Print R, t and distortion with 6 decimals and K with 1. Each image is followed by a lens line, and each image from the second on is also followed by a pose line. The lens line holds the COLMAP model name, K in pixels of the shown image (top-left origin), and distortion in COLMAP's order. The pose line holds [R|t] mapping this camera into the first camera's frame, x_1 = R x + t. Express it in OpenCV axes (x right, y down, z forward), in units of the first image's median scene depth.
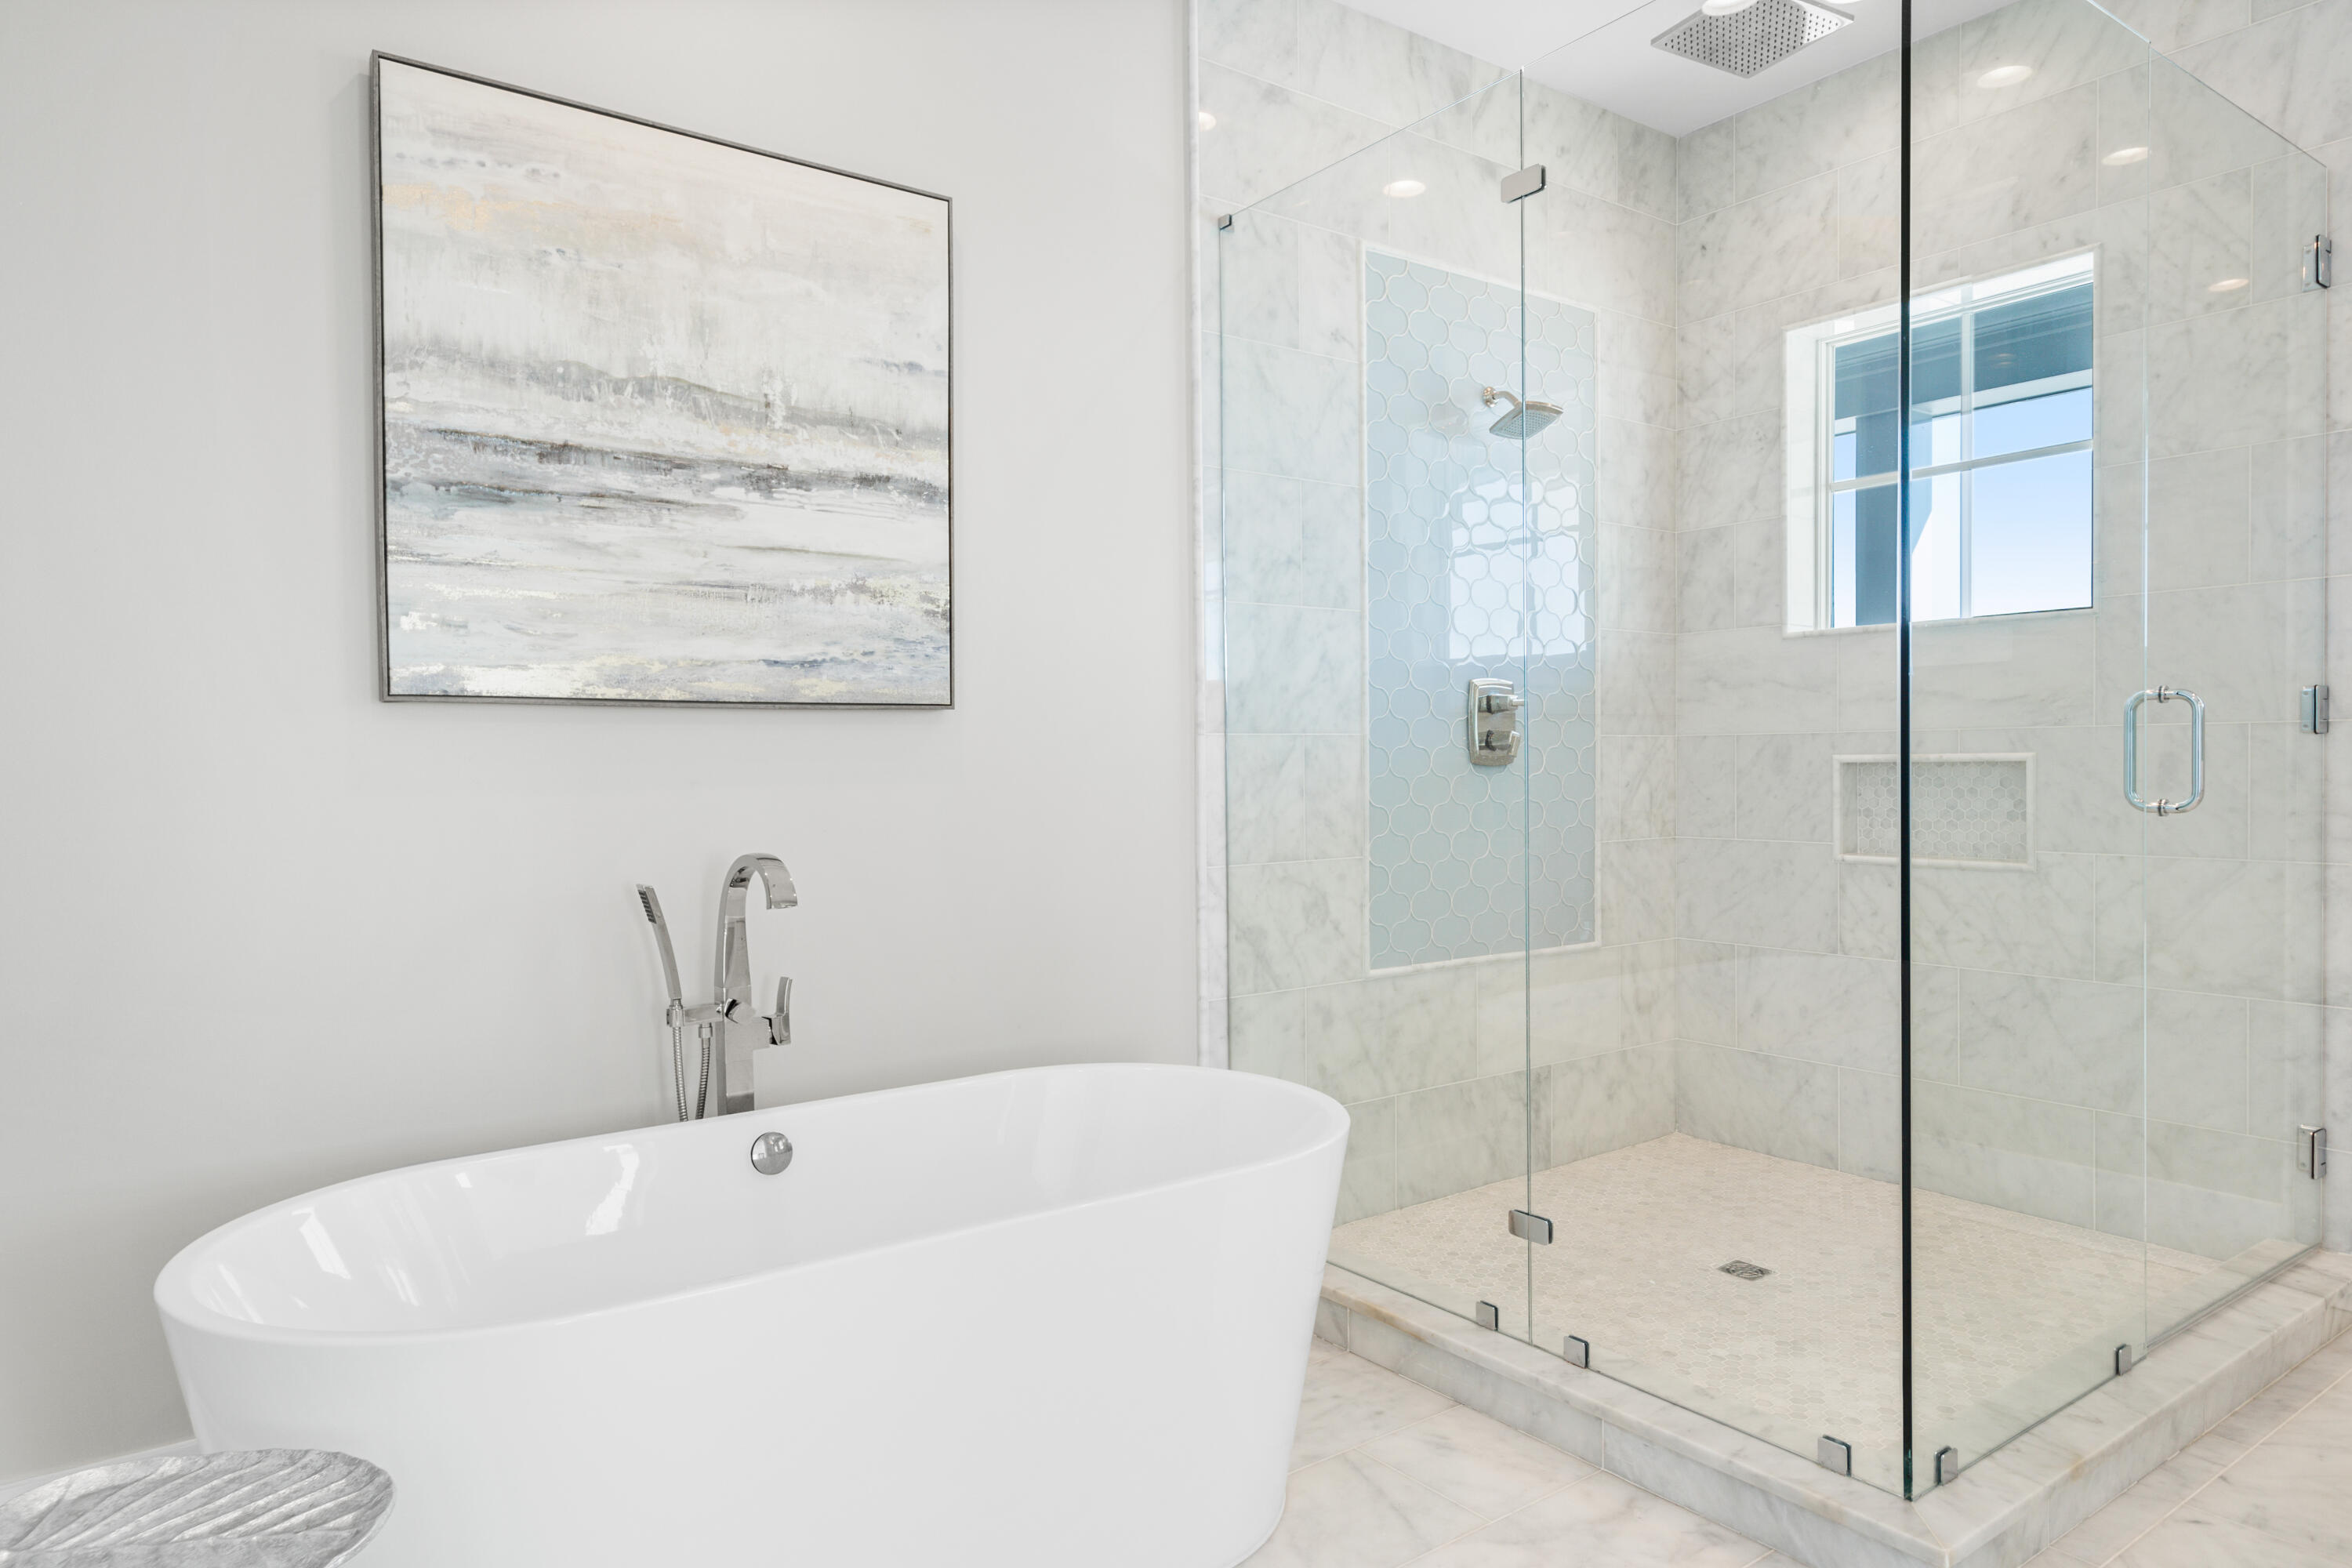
lens RADIAL K [[1437.5, 0, 1149.2], [0, 1437.5, 782.3], [0, 0, 1]] dist [-0.000964, 0.010939]
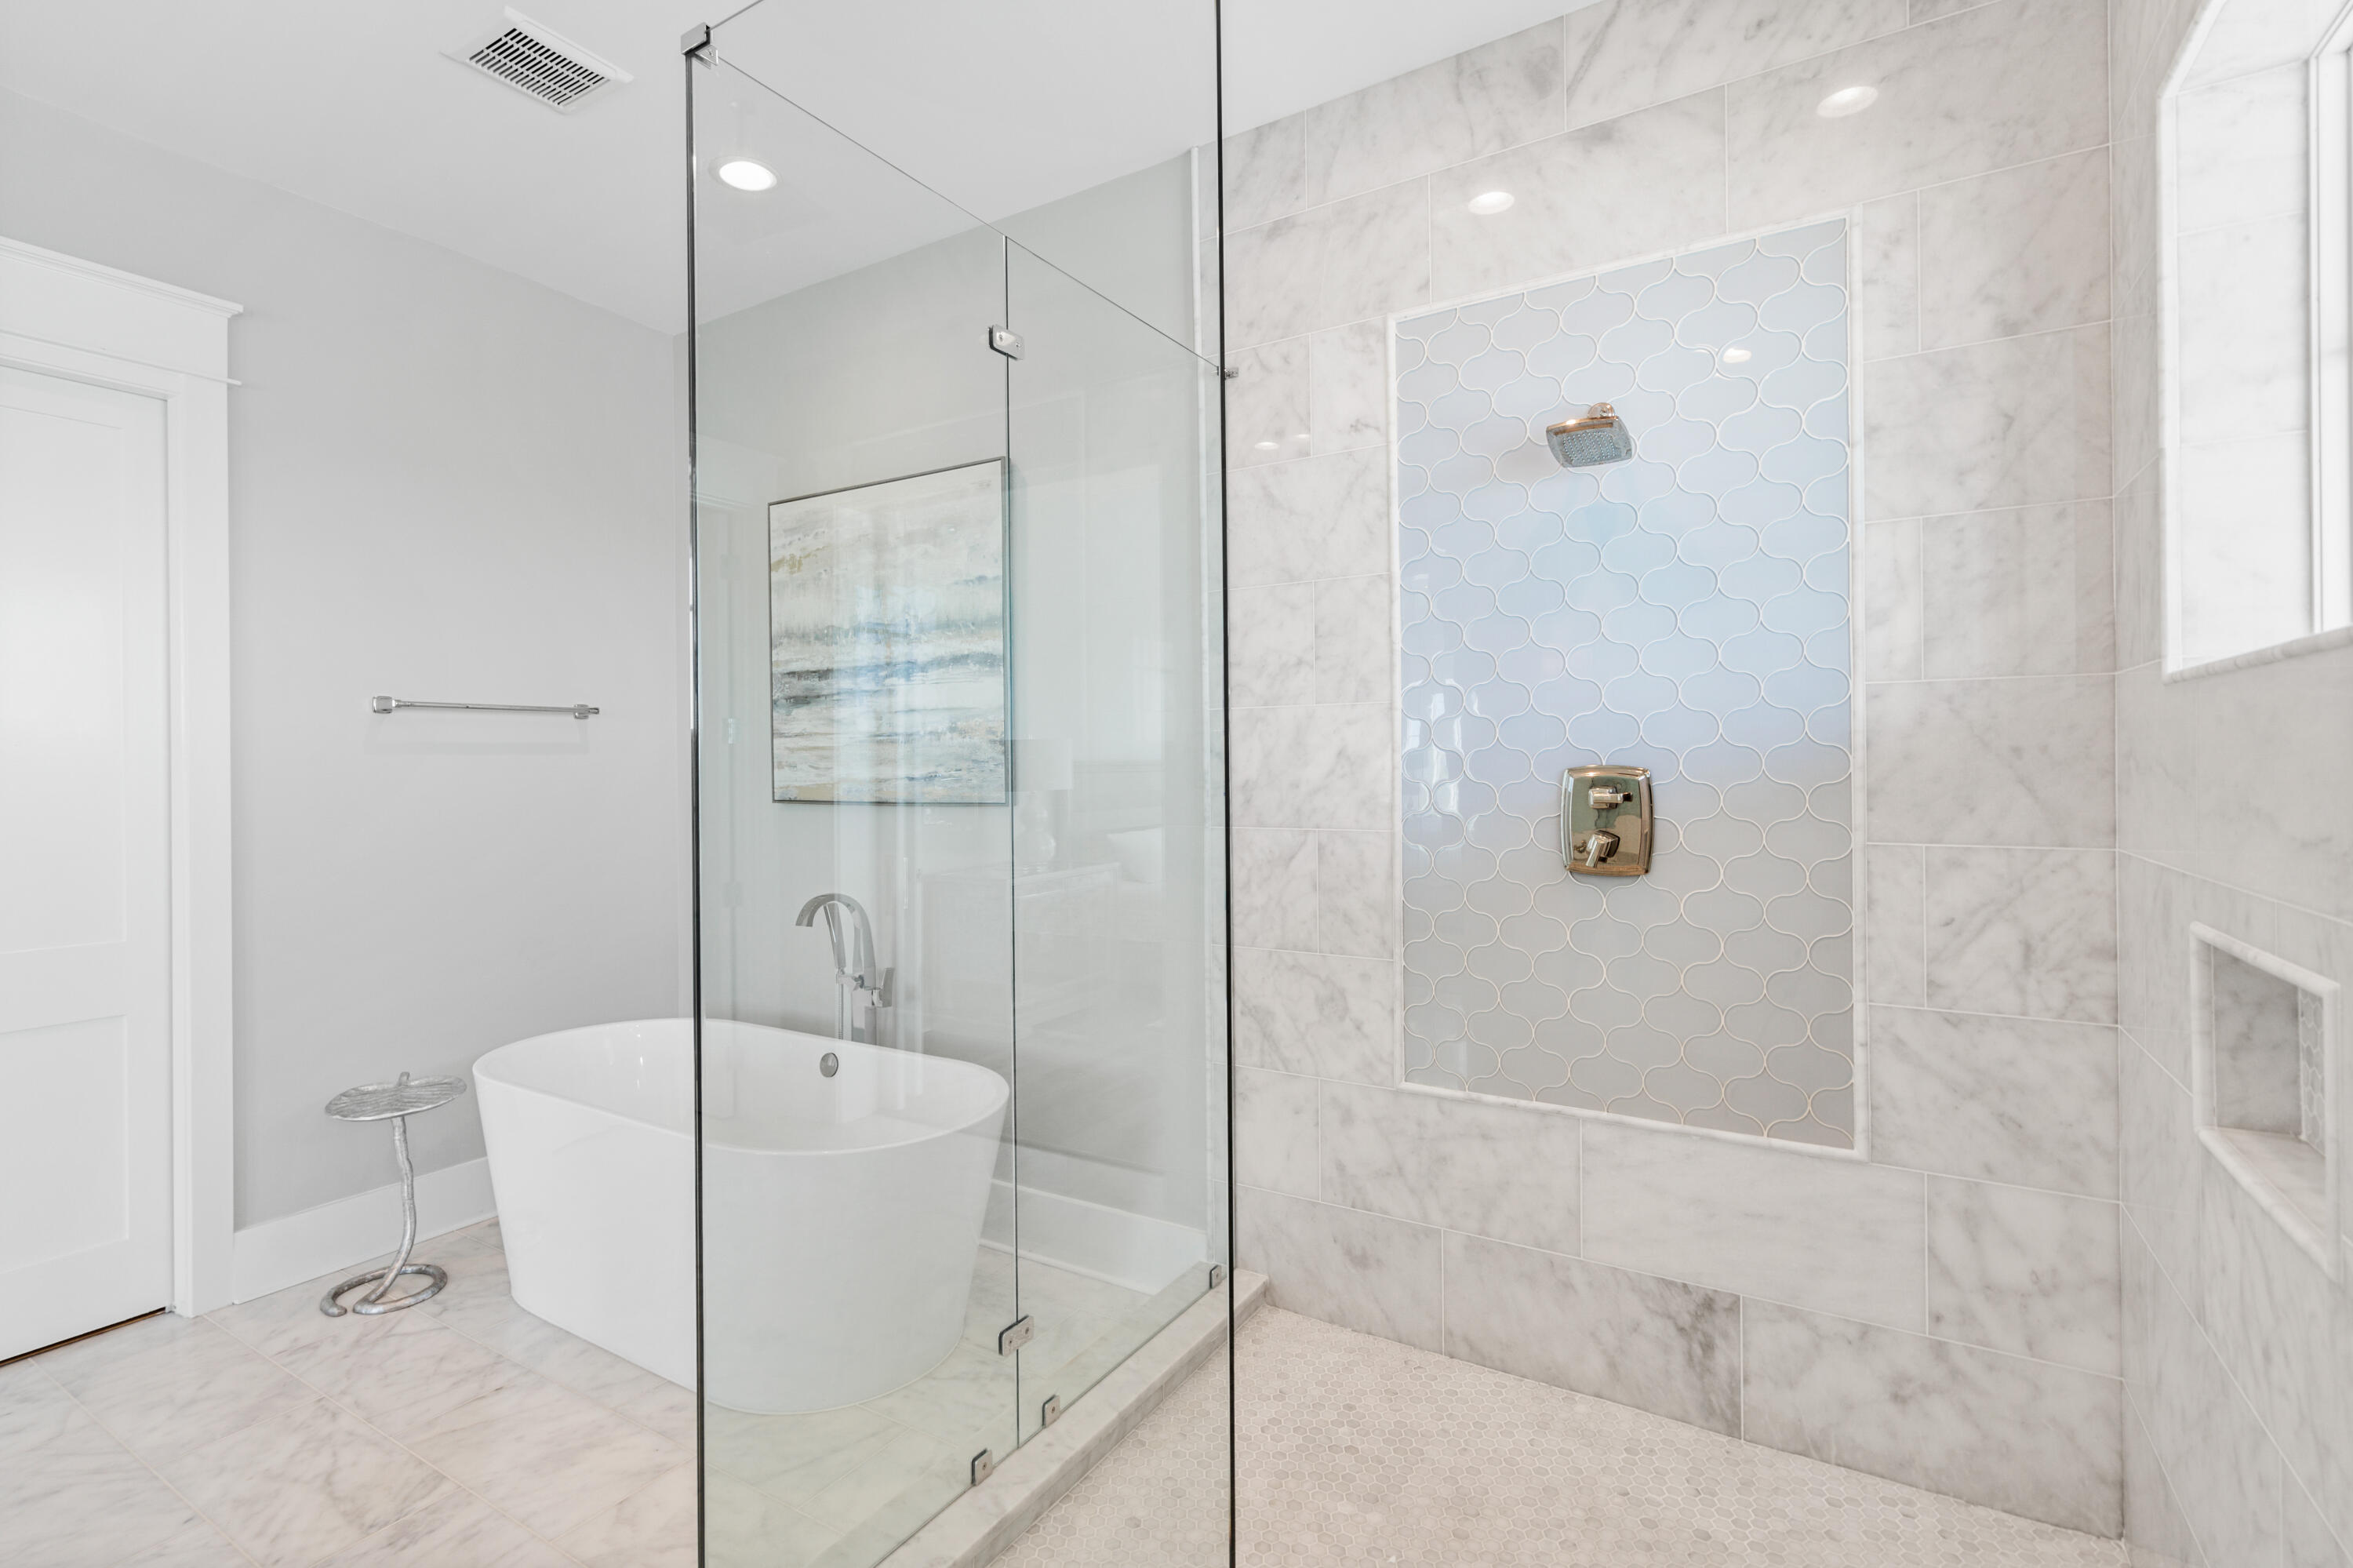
lens RADIAL K [[1110.7, 0, 1168.1], [0, 1110.7, 760.0], [0, 0, 1]] dist [-0.002656, 0.001237]
pose [[0.371869, 0.001766, -0.928284, 0.777141], [-0.009357, 0.999955, -0.001846, -0.077864], [0.928238, 0.009372, 0.371868, 0.589258]]
